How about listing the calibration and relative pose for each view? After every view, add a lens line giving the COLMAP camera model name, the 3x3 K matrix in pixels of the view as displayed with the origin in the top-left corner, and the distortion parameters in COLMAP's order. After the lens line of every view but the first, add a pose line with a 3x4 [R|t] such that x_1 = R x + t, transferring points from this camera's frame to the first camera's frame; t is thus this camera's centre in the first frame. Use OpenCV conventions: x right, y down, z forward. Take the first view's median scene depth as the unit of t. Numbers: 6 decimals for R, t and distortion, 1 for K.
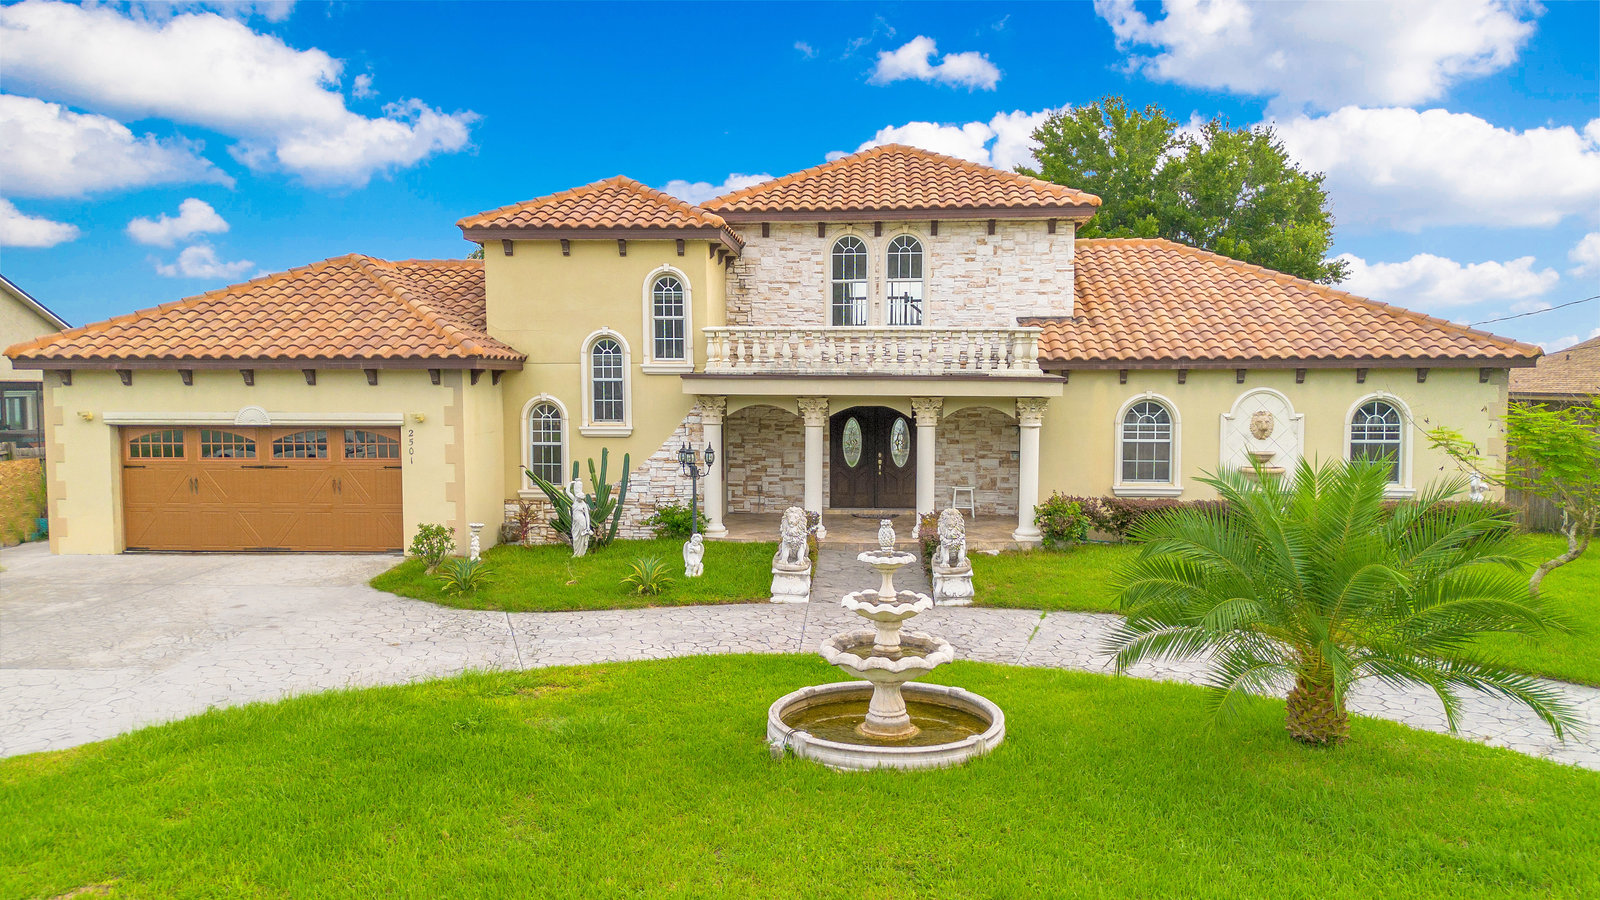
lens RADIAL K [[1142.7, 0, 800.0], [0, 1142.7, 450.0], [0, 0, 1]] dist [0.081701, -0.087934]
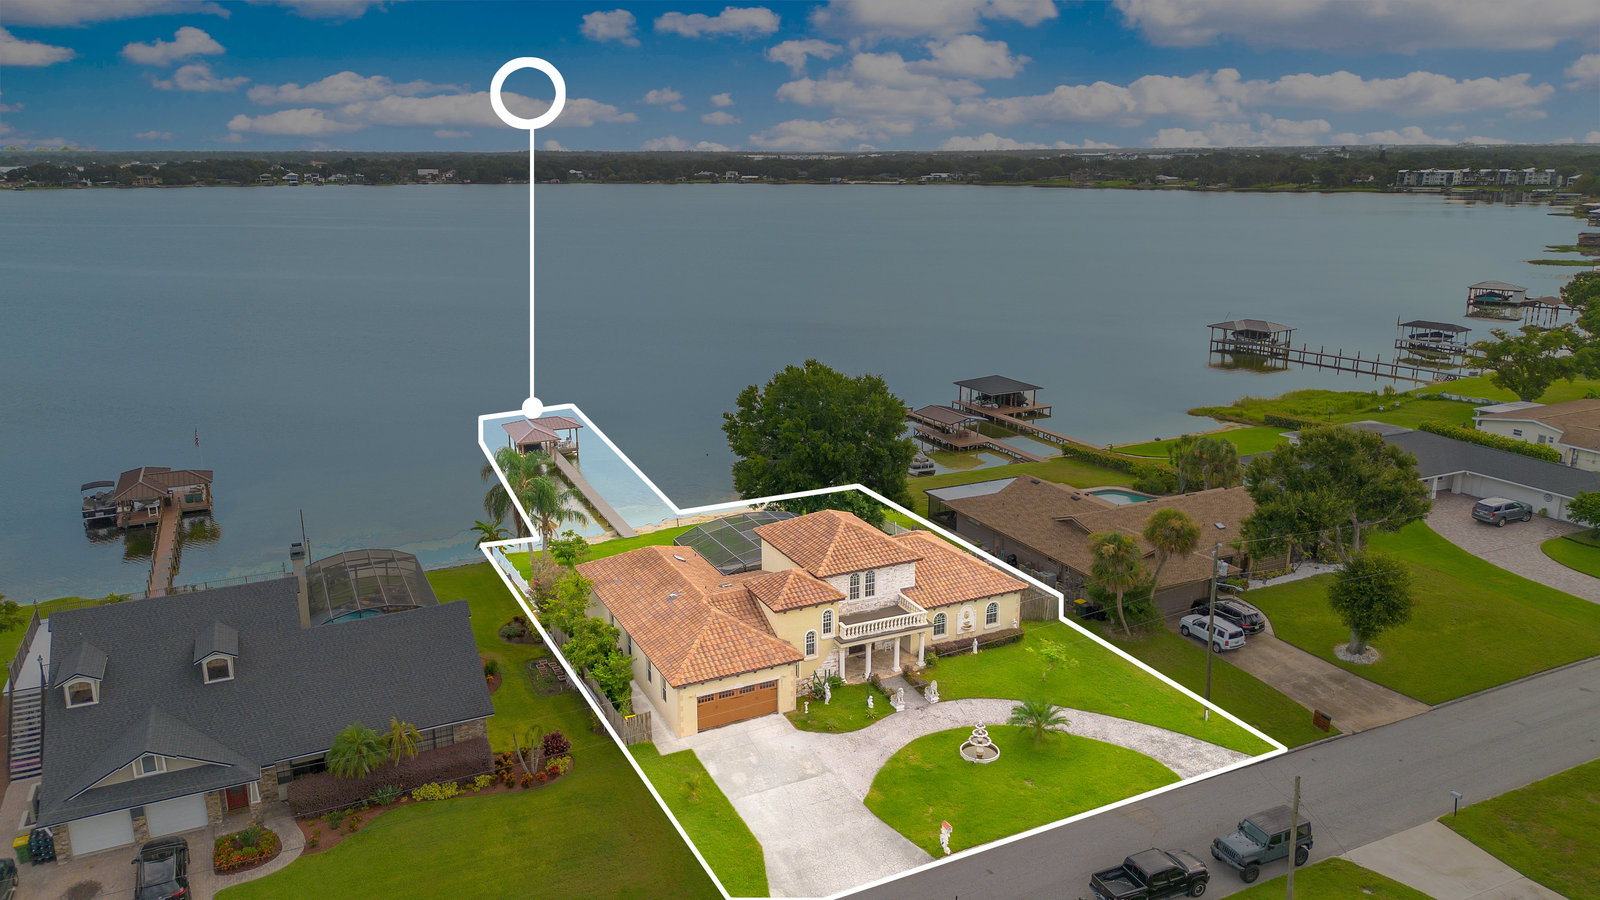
lens RADIAL K [[1142.7, 0, 800.0], [0, 1142.7, 450.0], [0, 0, 1]] dist [0.081701, -0.087934]
pose [[0.862210, -0.128454, 0.489993, -1.720204], [0.027978, 0.977913, 0.207133, -1.275146], [-0.505778, -0.164883, 0.846760, -1.653475]]
